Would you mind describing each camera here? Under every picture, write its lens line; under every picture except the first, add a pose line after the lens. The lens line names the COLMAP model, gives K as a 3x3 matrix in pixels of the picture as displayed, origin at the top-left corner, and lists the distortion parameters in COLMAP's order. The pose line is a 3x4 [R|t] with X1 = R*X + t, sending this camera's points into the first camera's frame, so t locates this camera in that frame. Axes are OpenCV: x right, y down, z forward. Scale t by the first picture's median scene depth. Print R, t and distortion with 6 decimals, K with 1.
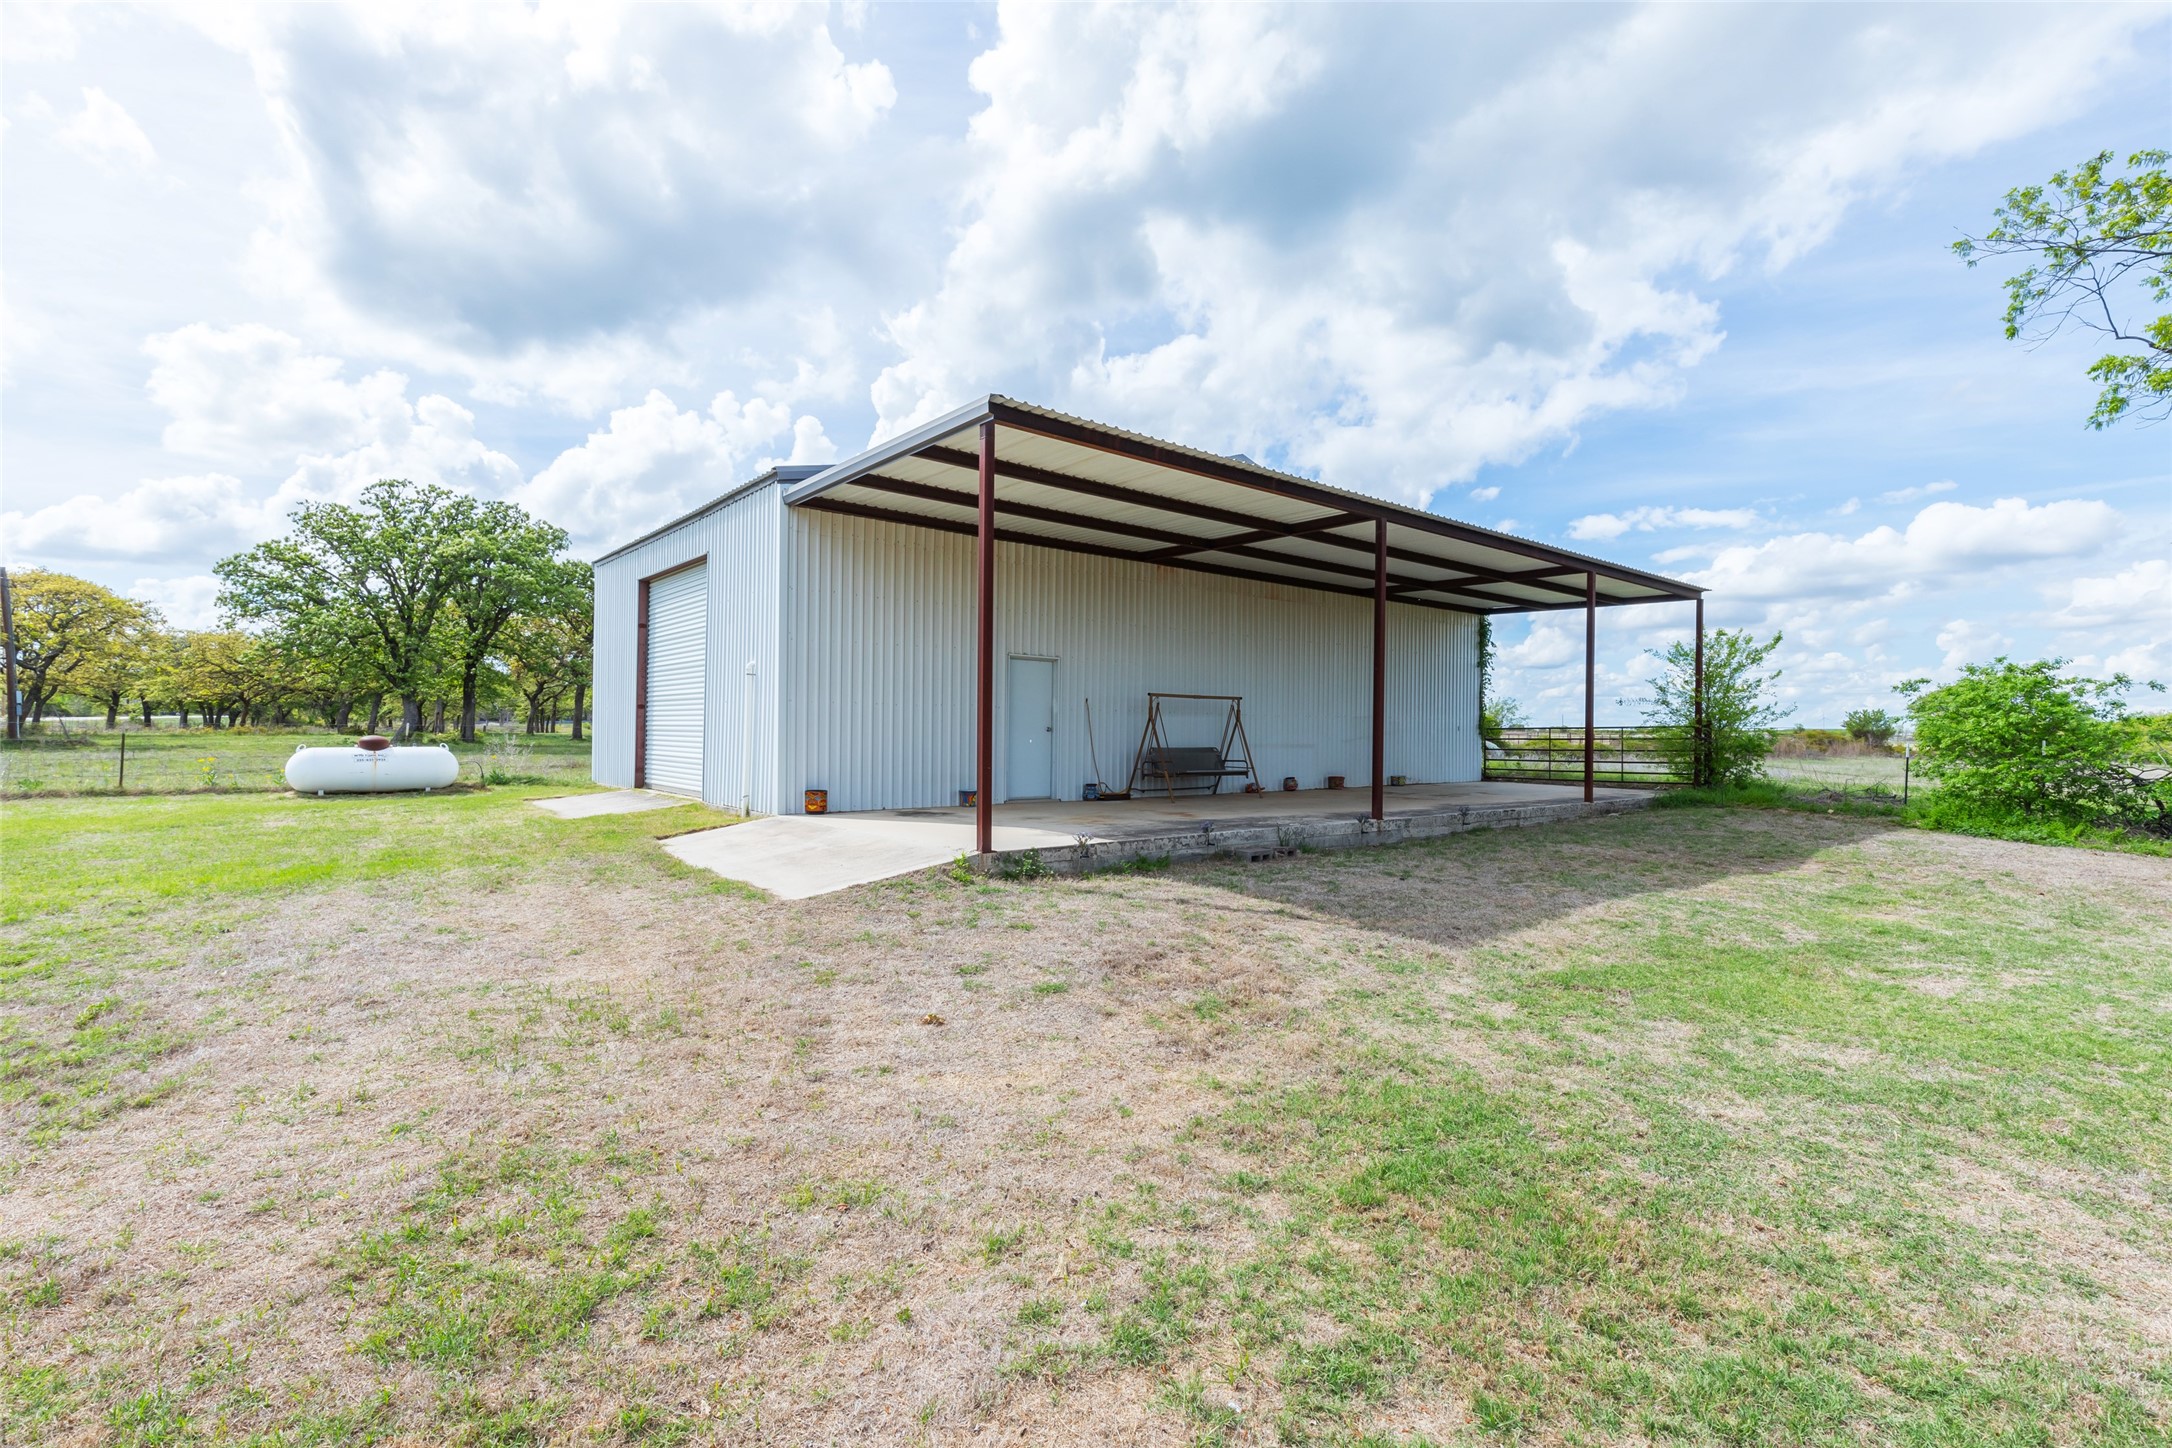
lens RADIAL K [[964.1, 0, 1094.7], [0, 964.1, 726.5], [0, 0, 1]] dist [-0.002903, -0.000132]
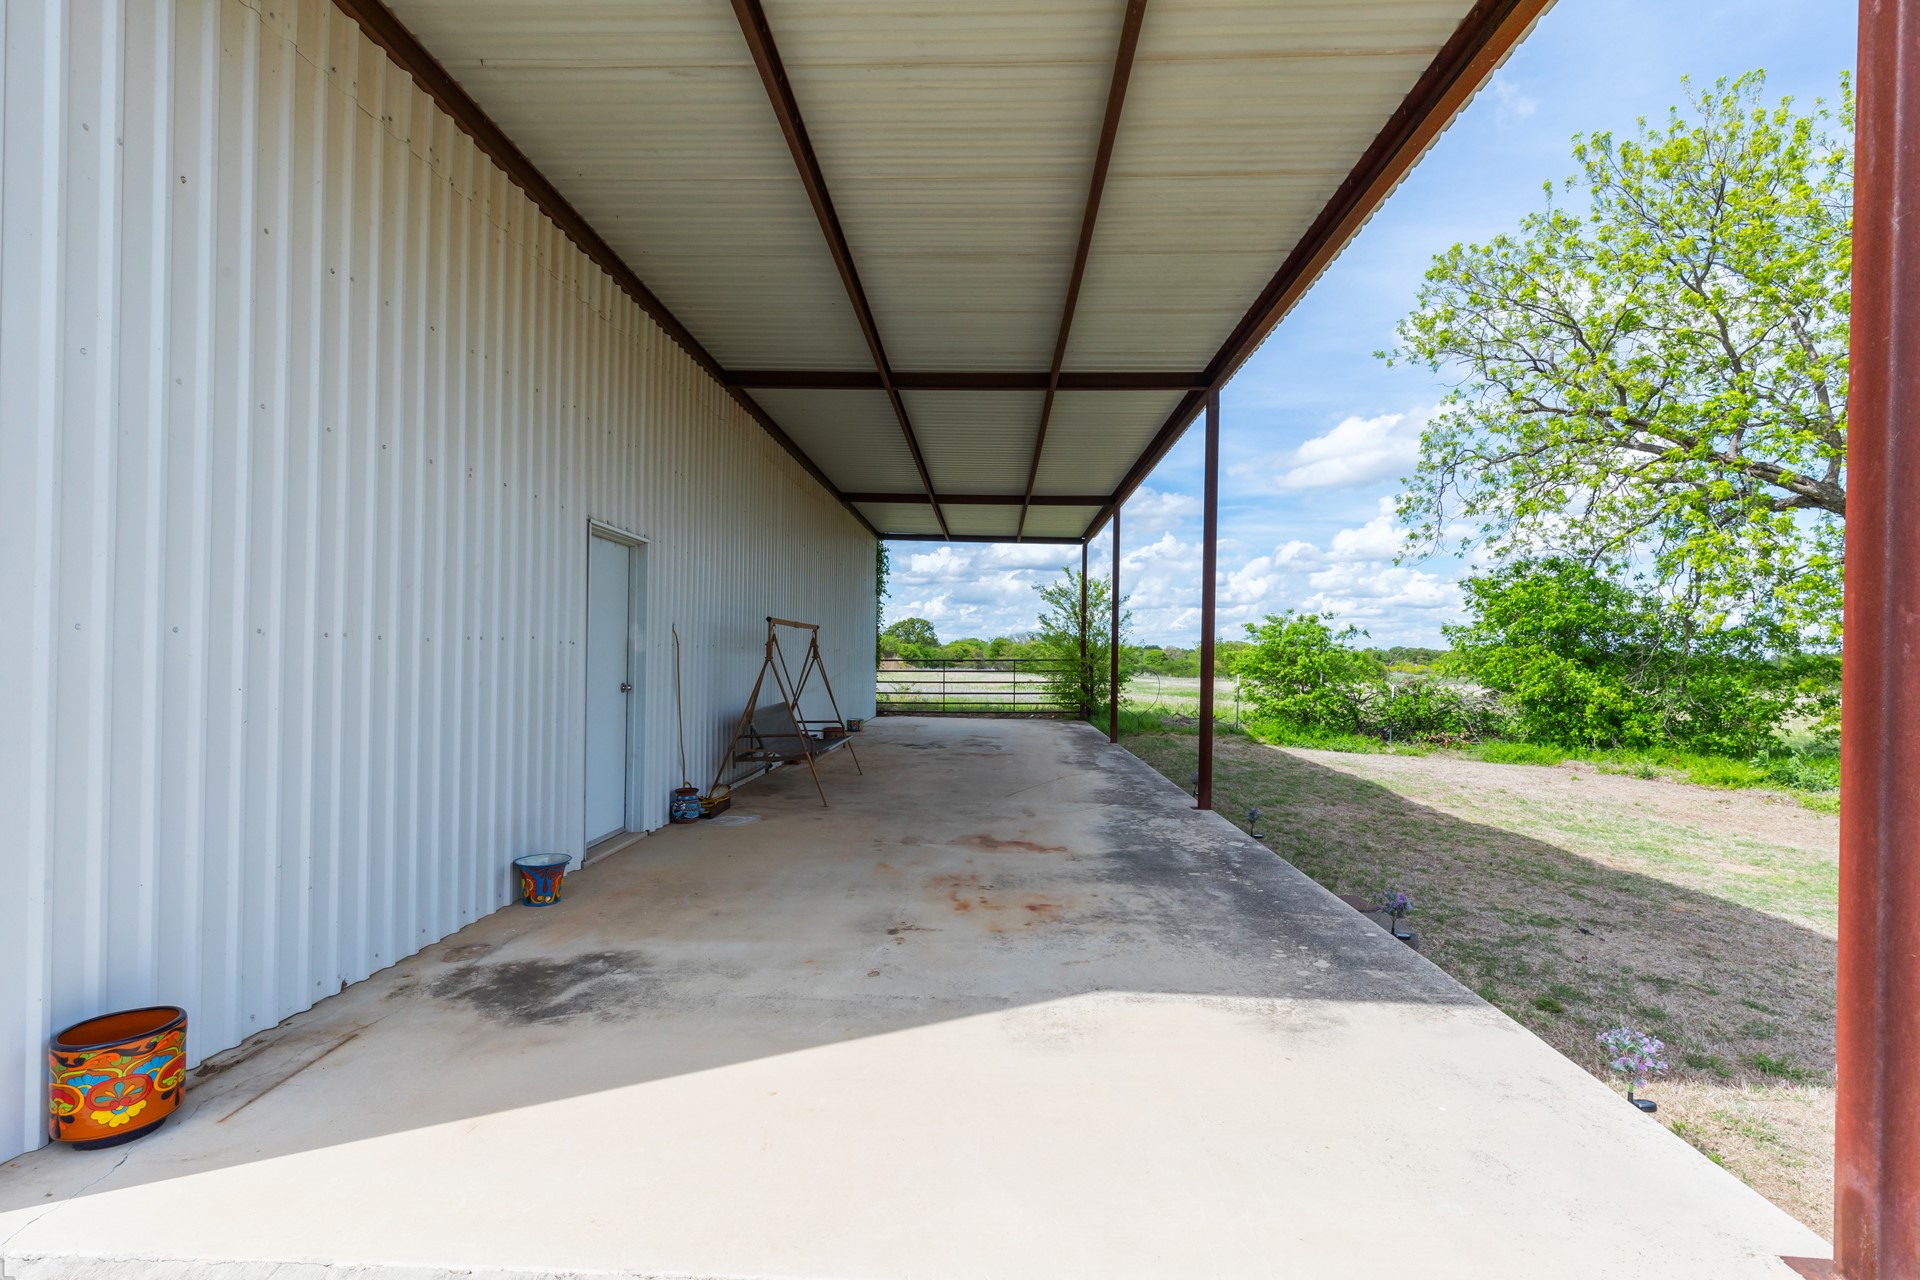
lens RADIAL K [[852.2, 0, 960.9], [0, 852.2, 646.7], [0, 0, 1]] dist [-0.002903, -0.000132]
pose [[0.671065, 0.009795, 0.741334, -0.234461], [-0.015432, 0.999881, 0.000759, -0.018888], [-0.741238, -0.011949, 0.671136, 0.552413]]
